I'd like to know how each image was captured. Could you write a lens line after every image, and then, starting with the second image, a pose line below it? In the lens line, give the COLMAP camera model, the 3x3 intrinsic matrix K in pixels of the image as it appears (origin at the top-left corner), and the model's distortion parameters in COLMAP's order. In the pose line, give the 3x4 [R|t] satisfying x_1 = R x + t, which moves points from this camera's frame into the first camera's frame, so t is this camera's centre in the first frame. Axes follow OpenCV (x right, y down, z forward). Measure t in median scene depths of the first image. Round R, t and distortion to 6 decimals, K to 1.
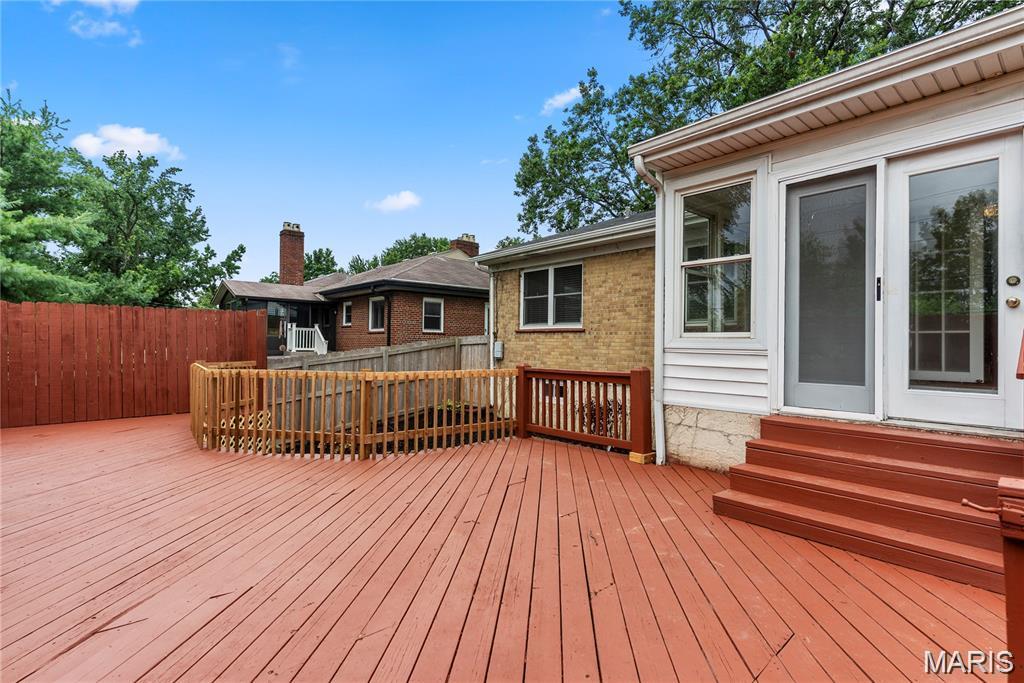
lens RADIAL K [[493.3, 0, 512.0], [0, 493.3, 341.5], [0, 0, 1]] dist [0.000775, -0.000062]
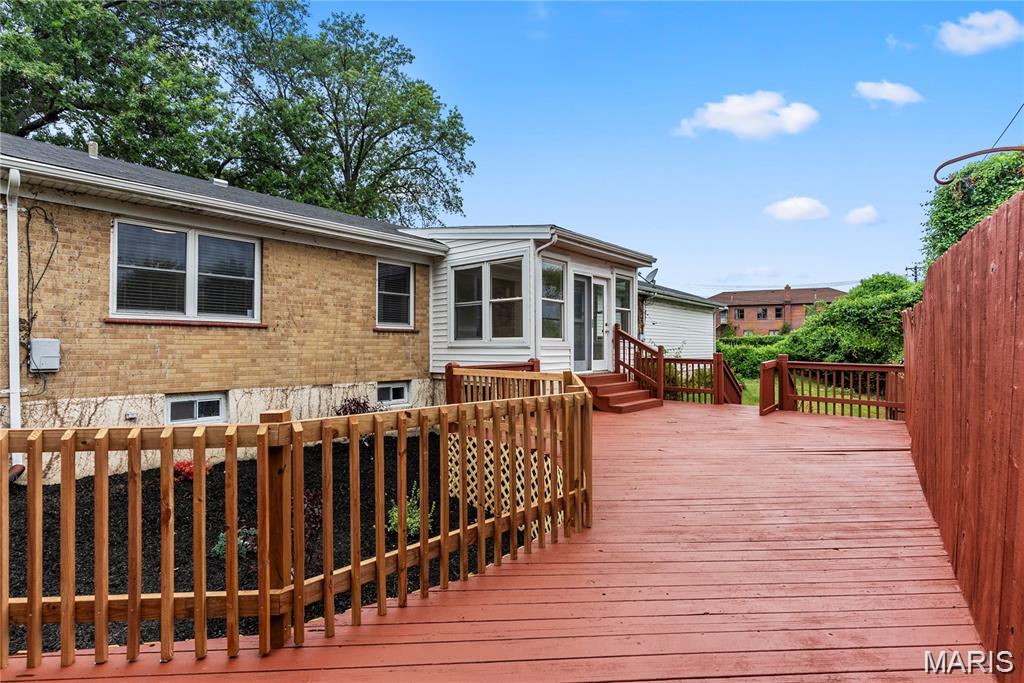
lens RADIAL K [[494.6, 0, 510.4], [0, 494.6, 344.0], [0, 0, 1]] dist [0.004361, 0.000292]
pose [[-0.149901, 0.003832, 0.988694, -0.627116], [-0.000140, 0.999992, -0.003897, 0.008453], [-0.988701, -0.000722, -0.149899, 0.620498]]
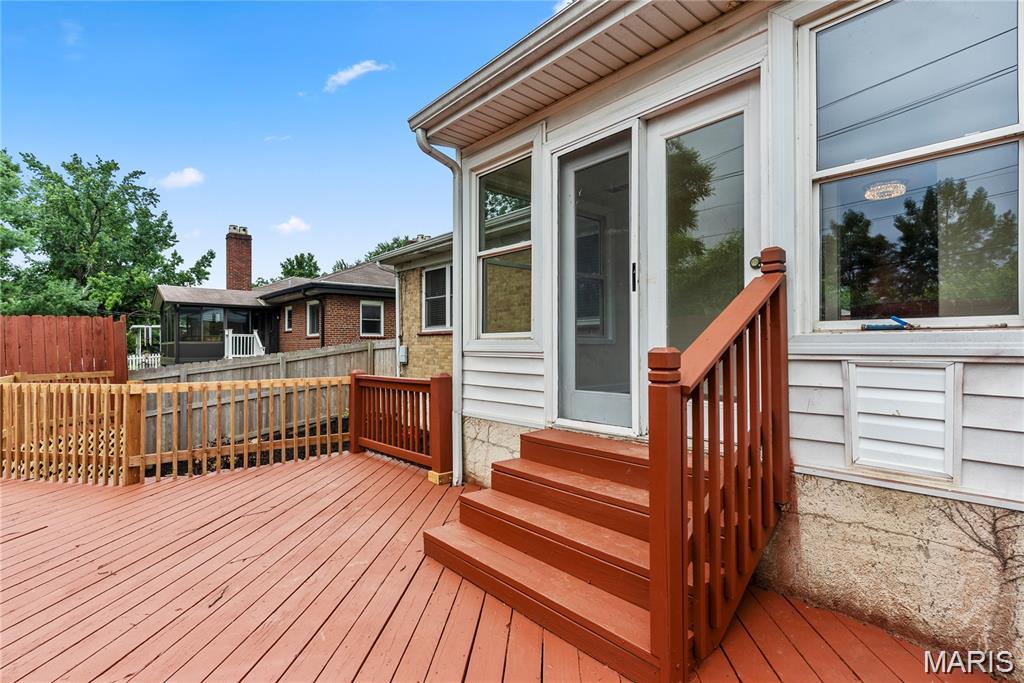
lens RADIAL K [[494.6, 0, 510.4], [0, 494.6, 344.0], [0, 0, 1]] dist [0.004361, 0.000292]
pose [[0.999852, -0.016076, 0.006124, 0.177298], [0.016078, 0.999871, -0.000370, 0.000969], [-0.006118, 0.000468, 0.999981, 0.057622]]
